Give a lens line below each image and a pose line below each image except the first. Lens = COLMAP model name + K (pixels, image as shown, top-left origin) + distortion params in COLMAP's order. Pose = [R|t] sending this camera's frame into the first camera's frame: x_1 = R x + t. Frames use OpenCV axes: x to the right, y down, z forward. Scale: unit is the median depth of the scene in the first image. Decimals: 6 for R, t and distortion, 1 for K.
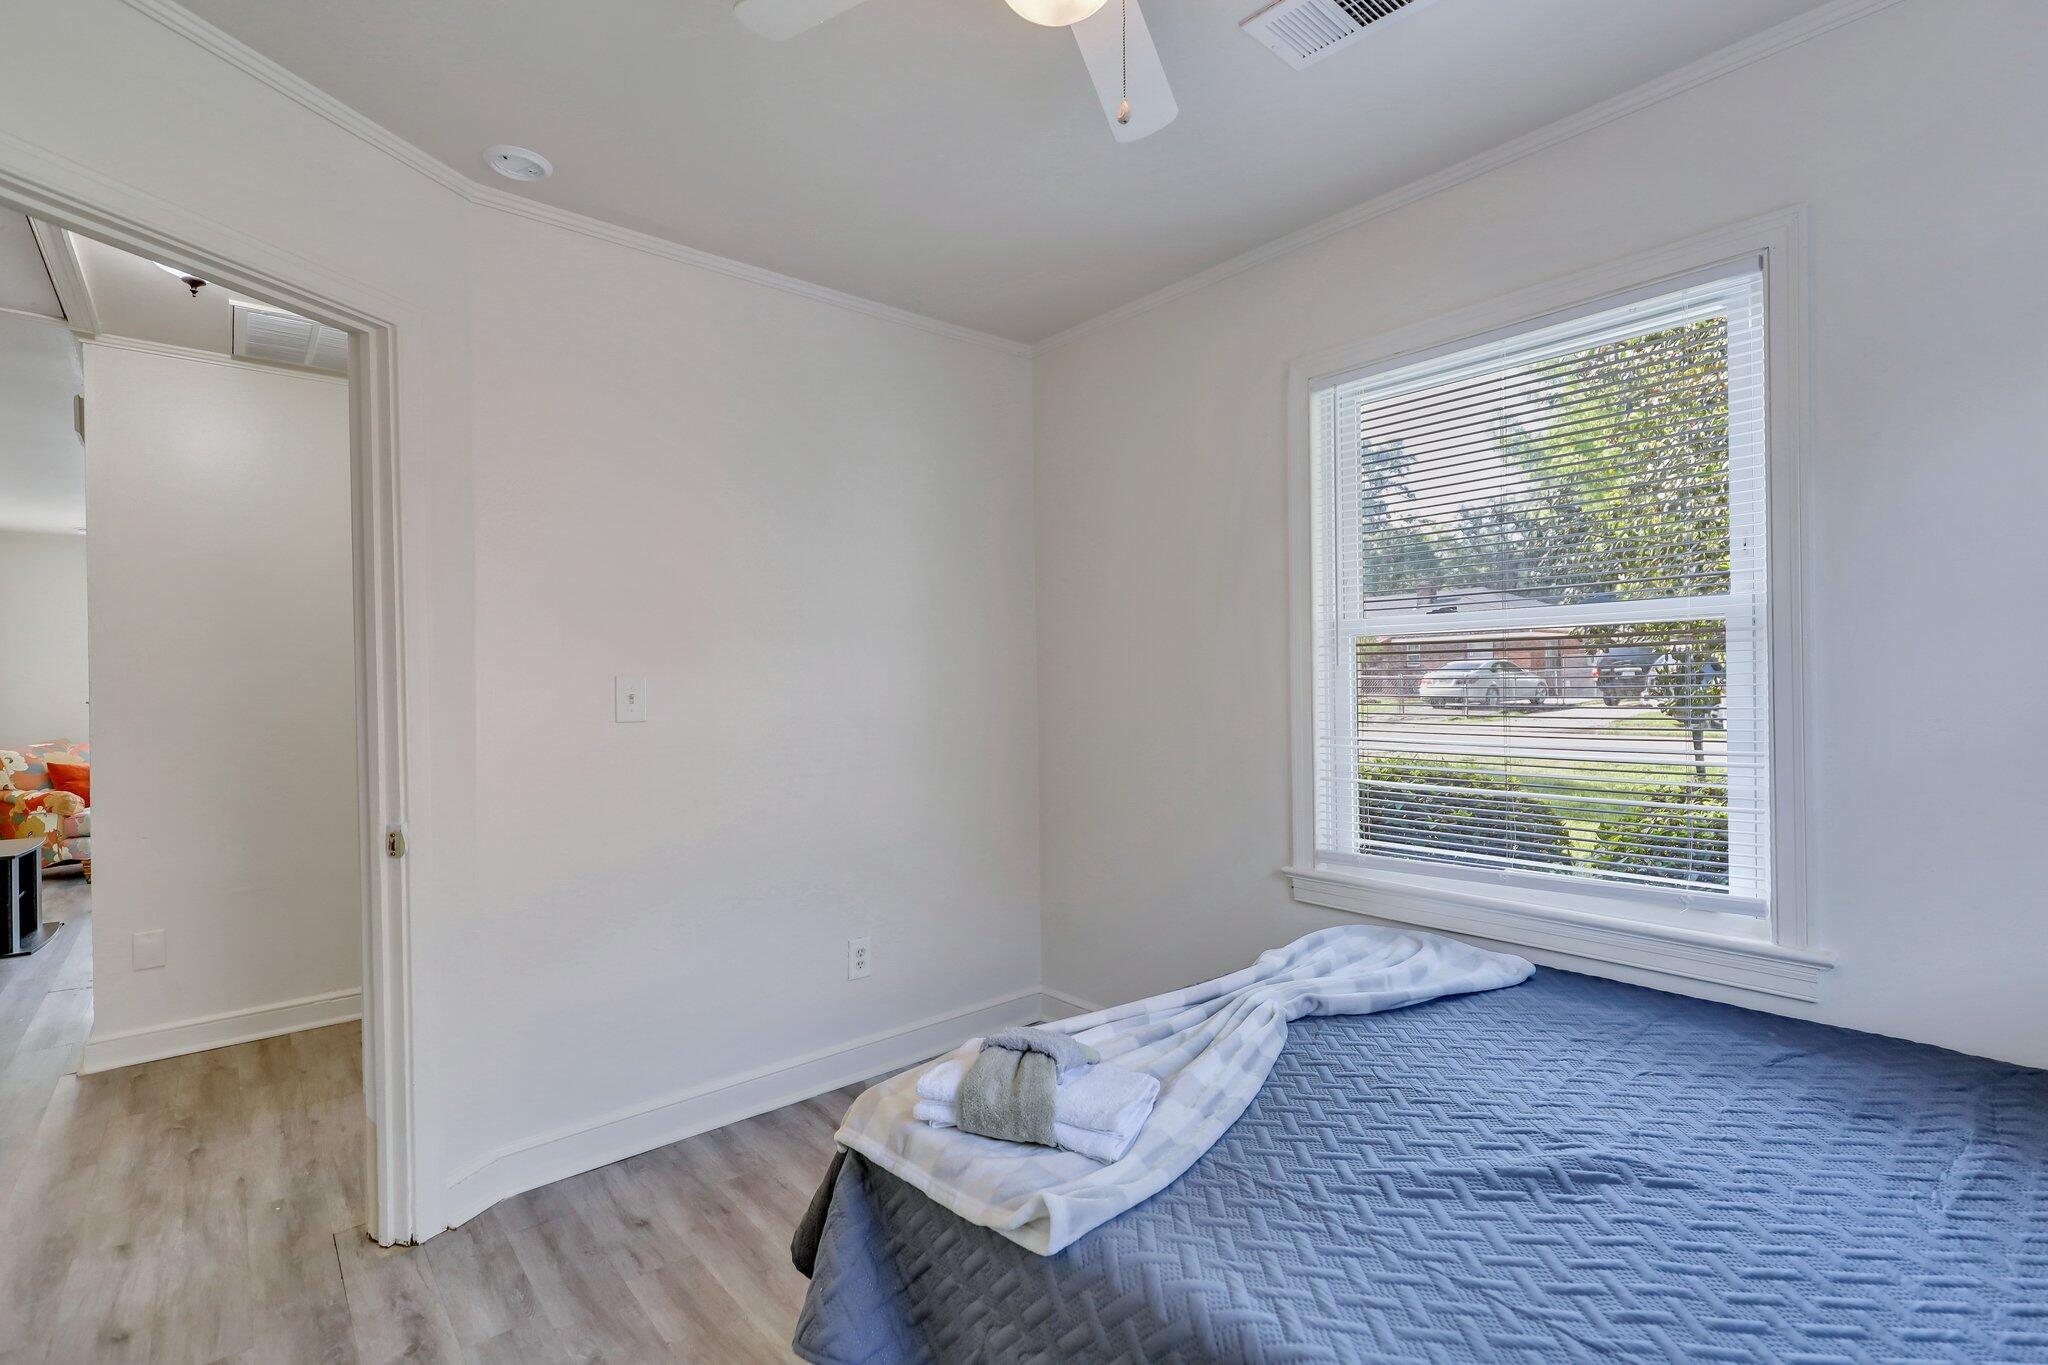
lens RADIAL K [[976.0, 0, 1023.2], [0, 976.0, 688.6], [0, 0, 1]] dist [-0.004416, -0.000584]
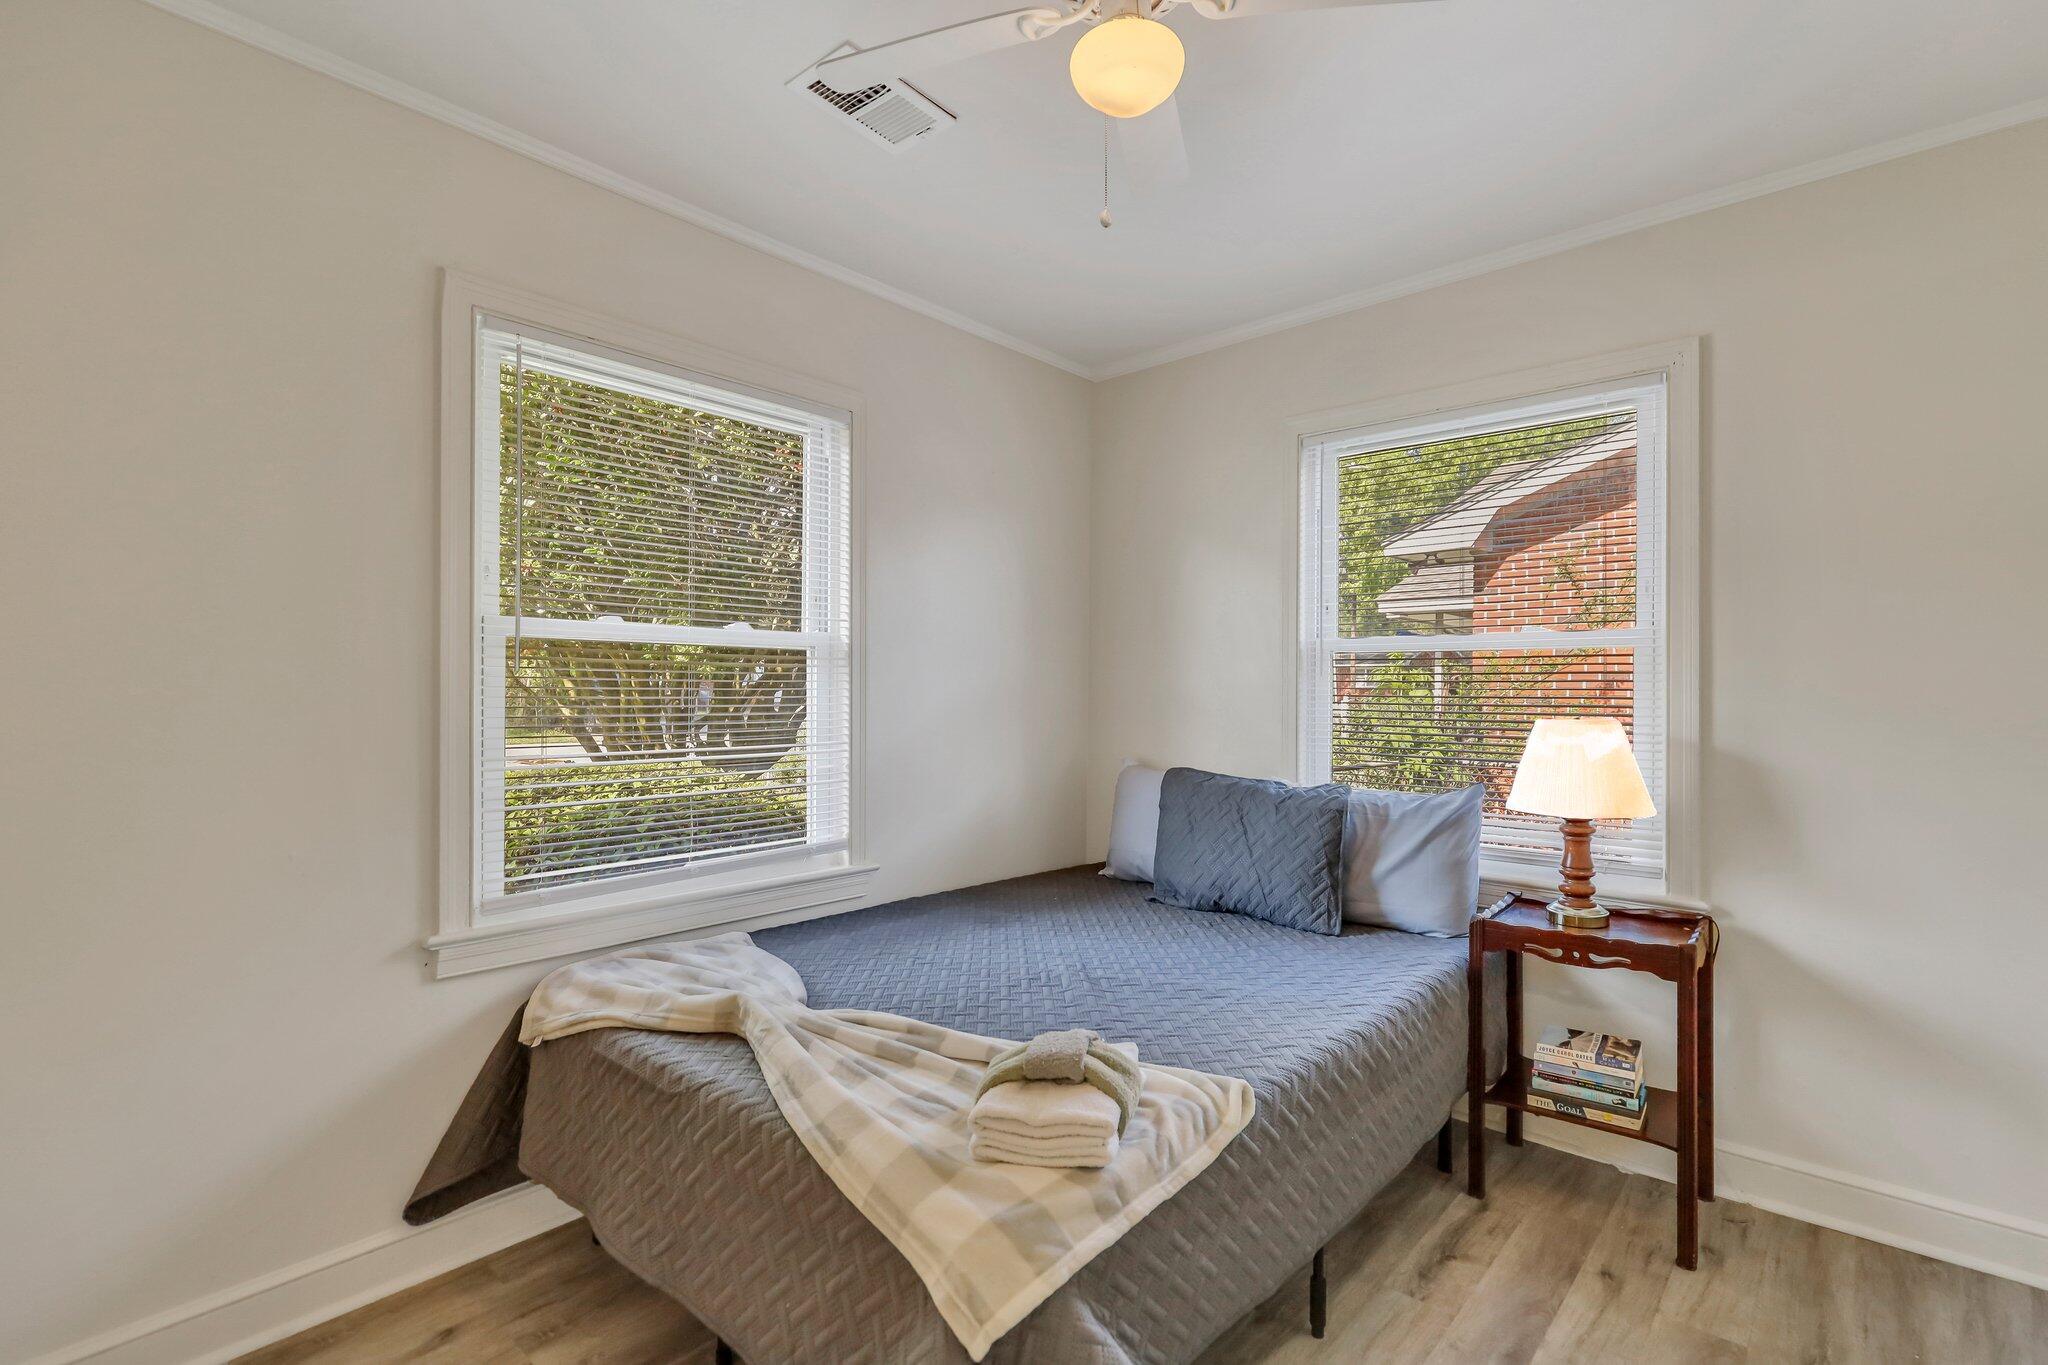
lens RADIAL K [[976.0, 0, 1023.2], [0, 976.0, 688.6], [0, 0, 1]] dist [-0.004416, -0.000584]
pose [[-0.150344, 0.010825, 0.988574, -0.656349], [0.003859, 0.999939, -0.010362, 0.001858], [-0.988626, 0.002257, -0.150377, 0.808919]]
